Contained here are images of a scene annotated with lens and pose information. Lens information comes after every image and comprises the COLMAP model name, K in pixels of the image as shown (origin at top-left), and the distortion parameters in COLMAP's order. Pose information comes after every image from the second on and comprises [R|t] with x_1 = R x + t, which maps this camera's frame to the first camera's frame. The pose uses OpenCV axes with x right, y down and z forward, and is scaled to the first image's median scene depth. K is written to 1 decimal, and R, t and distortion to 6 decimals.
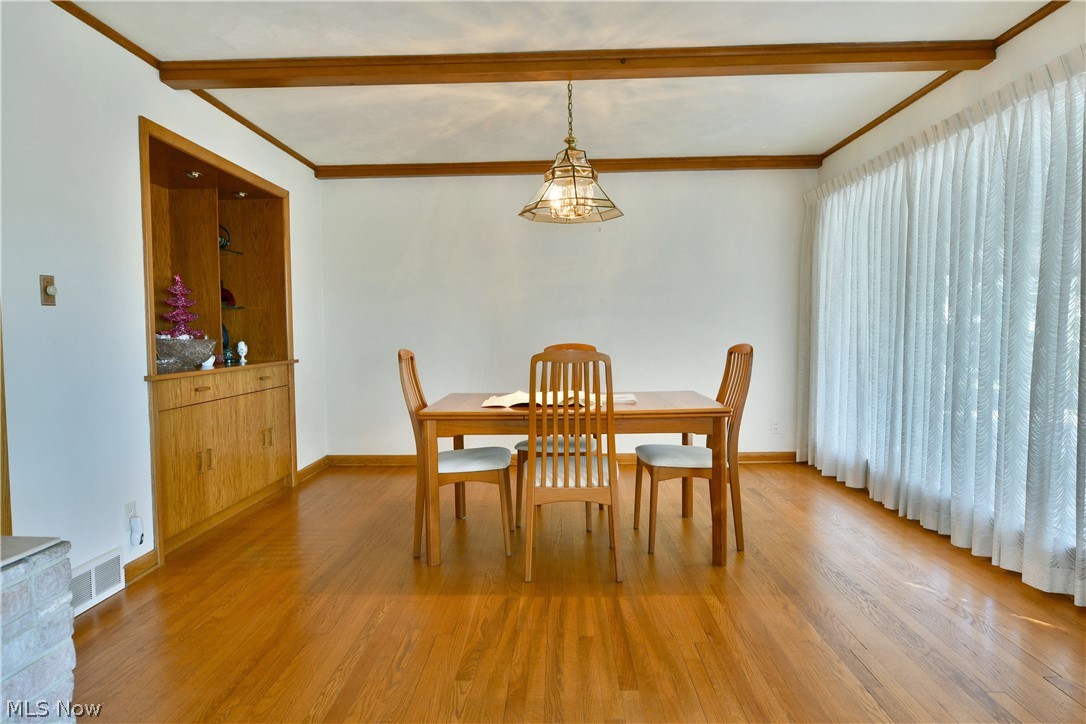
lens RADIAL K [[656.3, 0, 535.0], [0, 656.3, 362.5], [0, 0, 1]] dist [-0.008521, -0.008156]
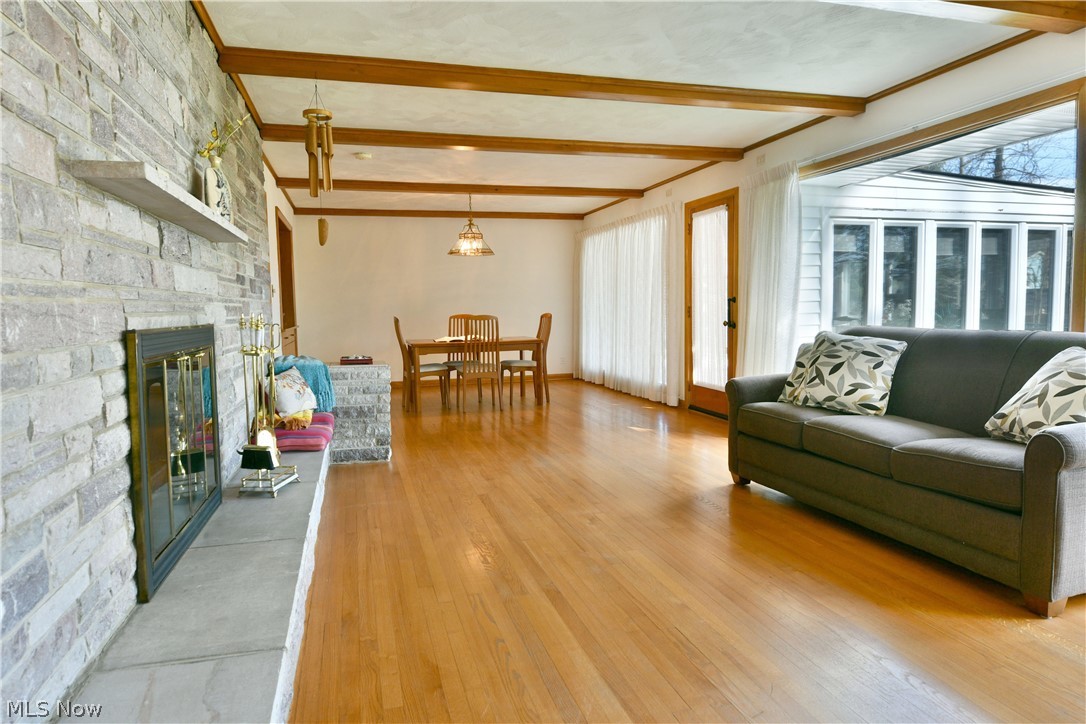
lens RADIAL K [[656.3, 0, 537.3], [0, 656.3, 358.9], [0, 0, 1]] dist [-0.008521, -0.008156]
pose [[0.952223, -0.027022, 0.304205, -0.358792], [0.019223, 0.999406, 0.028602, 0.056664], [-0.304797, -0.021388, 0.952177, -1.008918]]
